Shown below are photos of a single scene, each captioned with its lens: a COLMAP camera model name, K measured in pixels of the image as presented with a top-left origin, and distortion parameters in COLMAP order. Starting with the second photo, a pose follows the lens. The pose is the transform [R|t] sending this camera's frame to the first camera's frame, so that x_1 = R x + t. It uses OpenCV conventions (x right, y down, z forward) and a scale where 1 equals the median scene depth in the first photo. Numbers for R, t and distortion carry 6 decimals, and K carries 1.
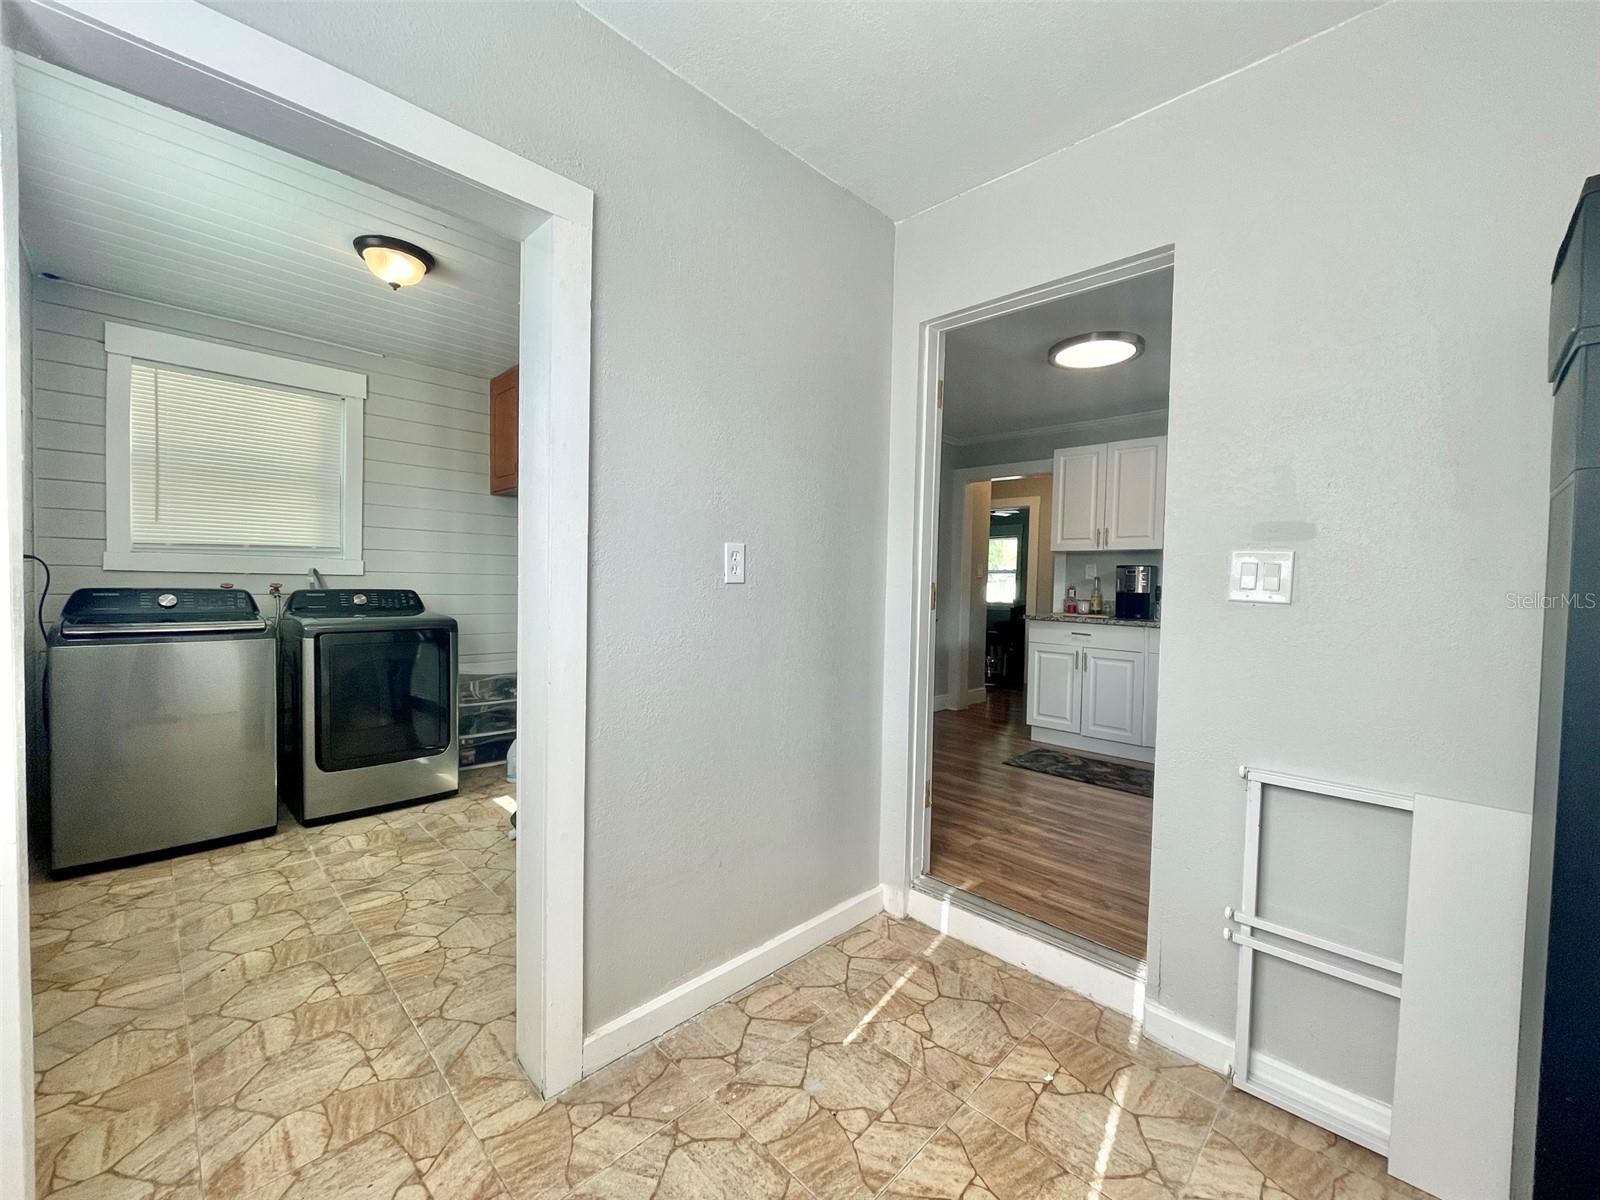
lens RADIAL K [[648.4, 0, 793.7], [0, 648.4, 597.6], [0, 0, 1]] dist [-0.001743, -0.000809]
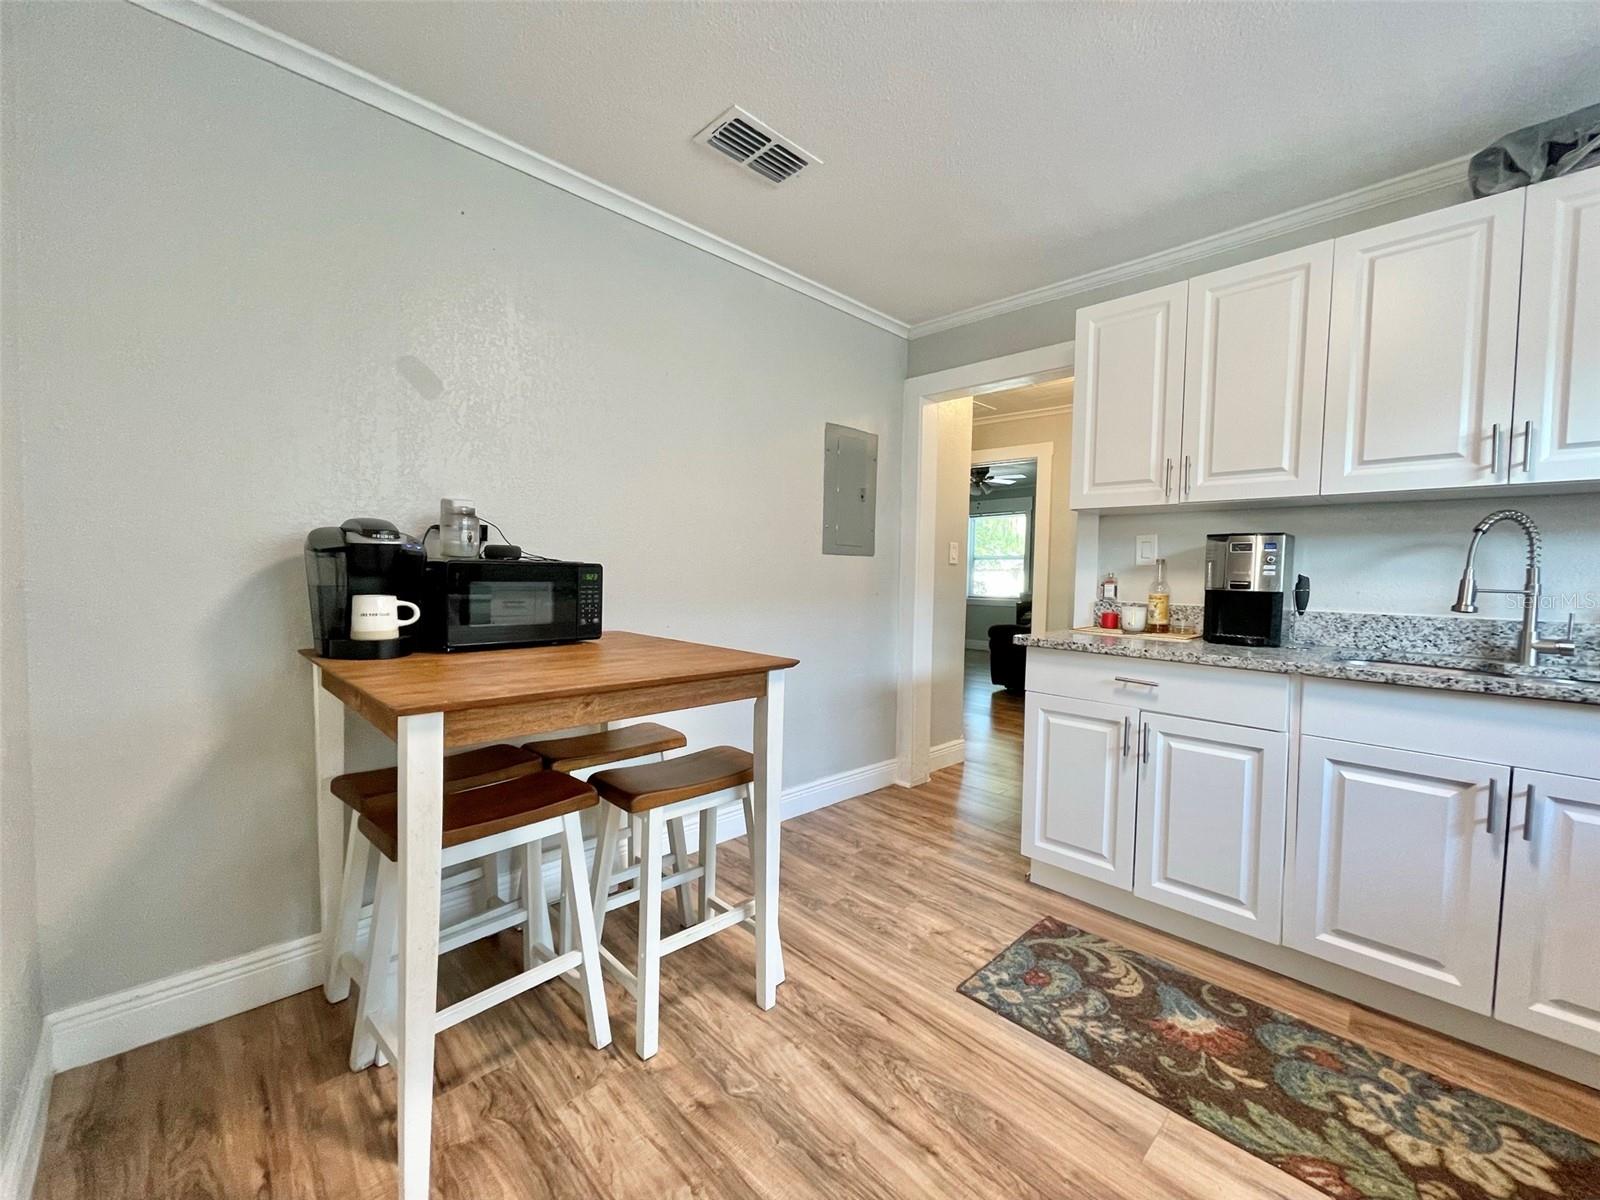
lens RADIAL K [[642.3, 0, 795.7], [0, 642.3, 601.0], [0, 0, 1]] dist [-0.000735, -0.000709]
pose [[0.999784, -0.005145, -0.020160, 0.448556], [0.005569, 0.999763, 0.021024, -0.025869], [0.020047, -0.021132, 0.999576, 1.148328]]
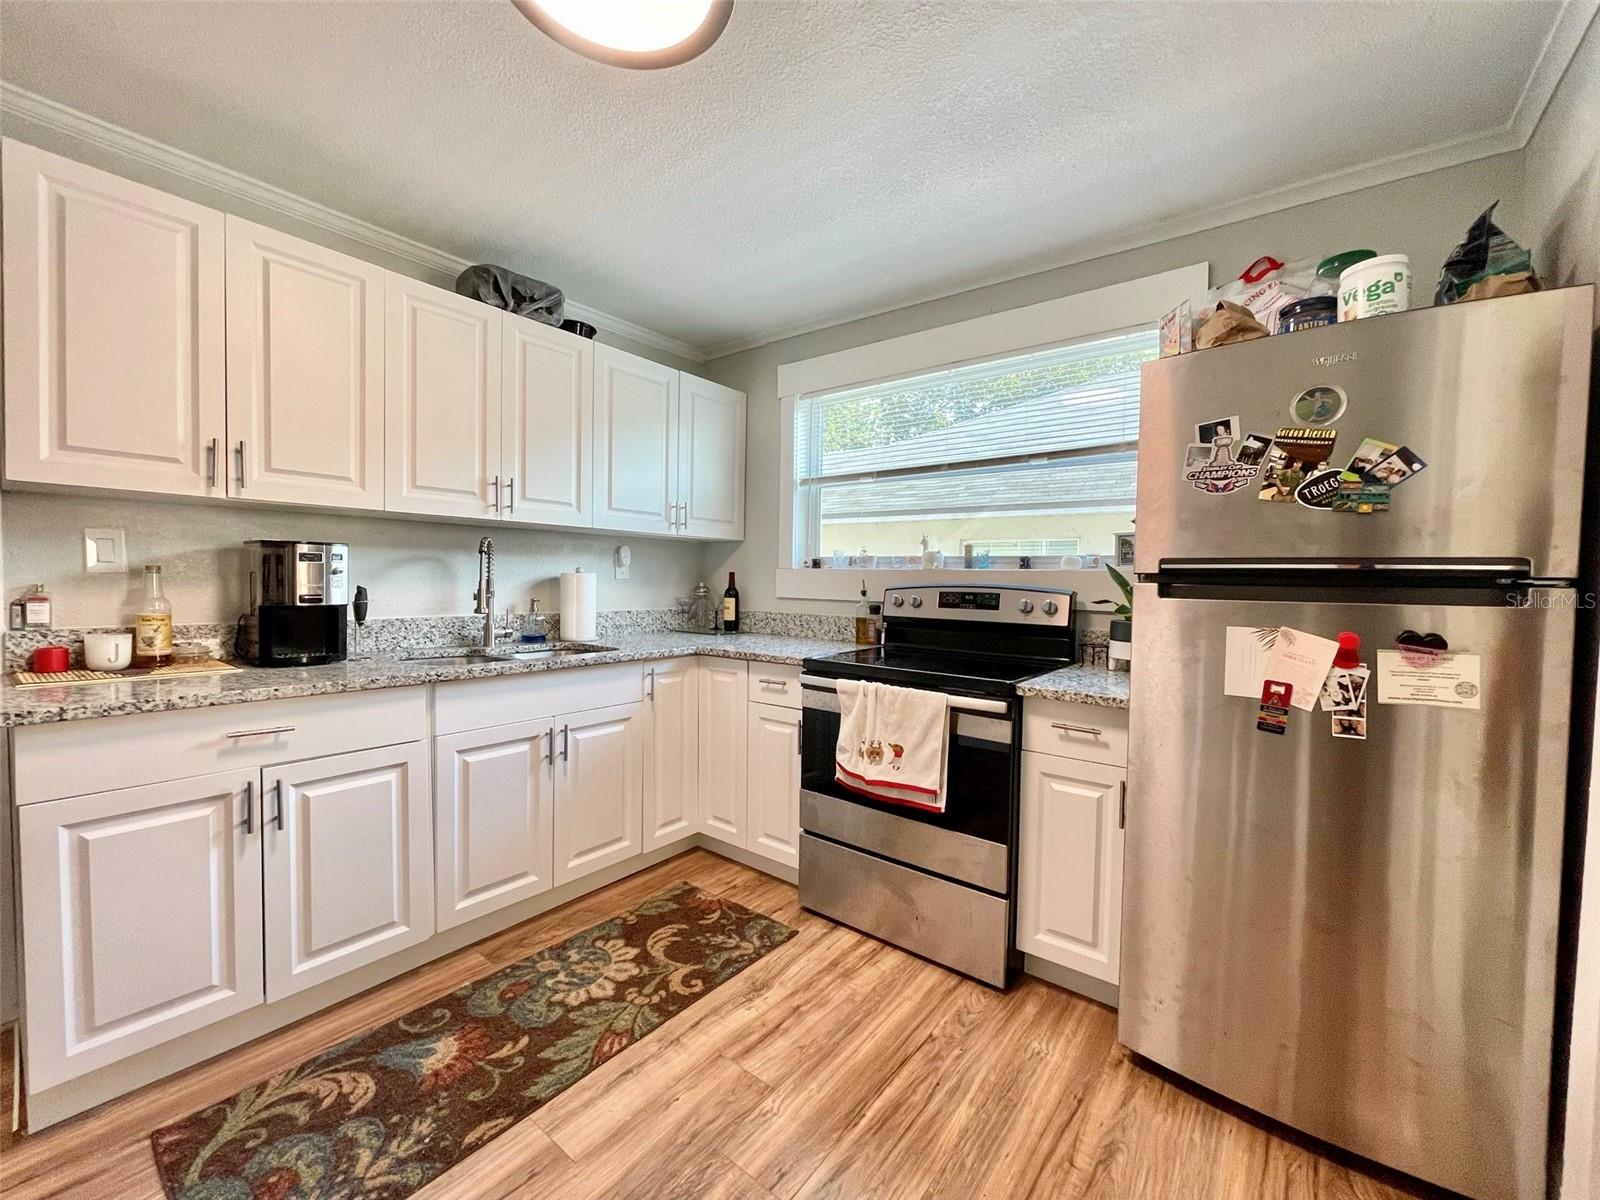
lens RADIAL K [[642.3, 0, 795.7], [0, 642.3, 601.0], [0, 0, 1]] dist [-0.000735, -0.000709]
pose [[-0.118726, -0.059671, 0.991132, 0.135474], [0.004536, 0.998150, 0.060637, -0.075838], [-0.992917, 0.011695, -0.118236, 1.599450]]
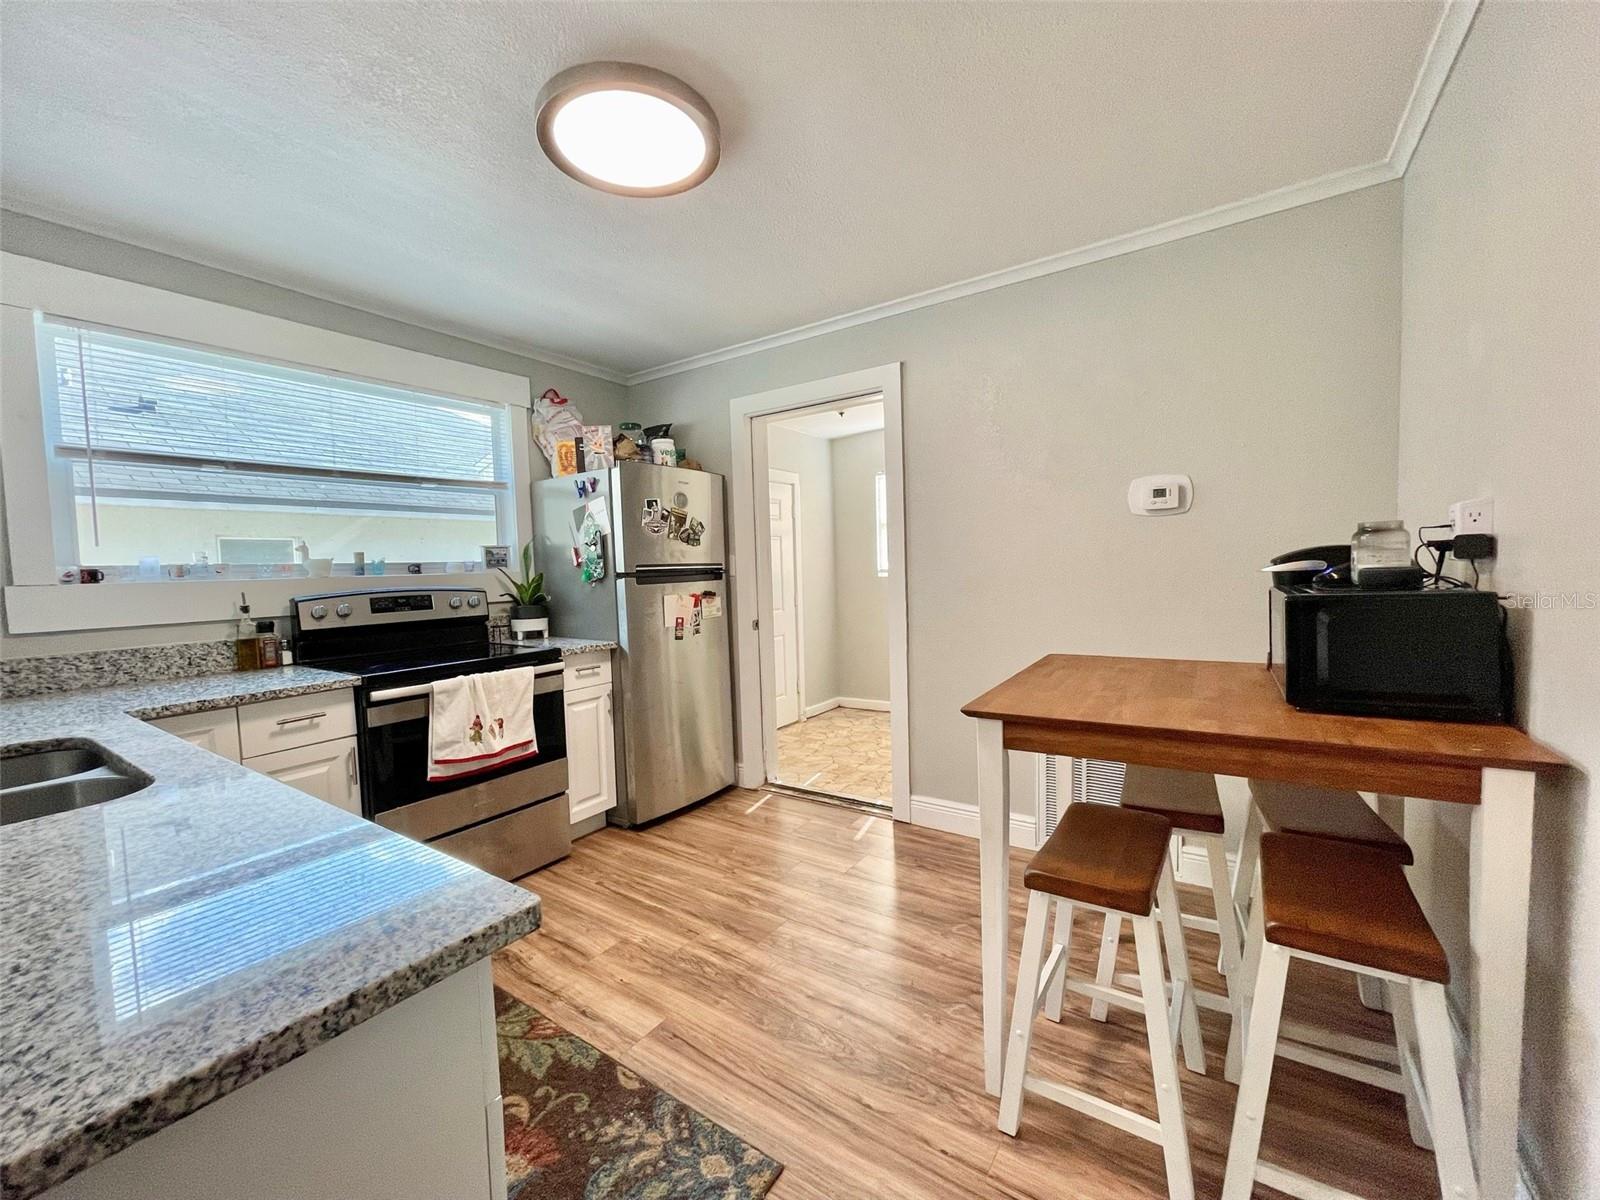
lens RADIAL K [[648.4, 0, 793.7], [0, 648.4, 597.6], [0, 0, 1]] dist [-0.001743, -0.000809]
pose [[-0.983227, 0.018437, -0.181454, 0.739371], [0.005681, 0.997491, 0.070566, -0.104888], [0.182300, 0.068351, -0.980864, 2.593420]]
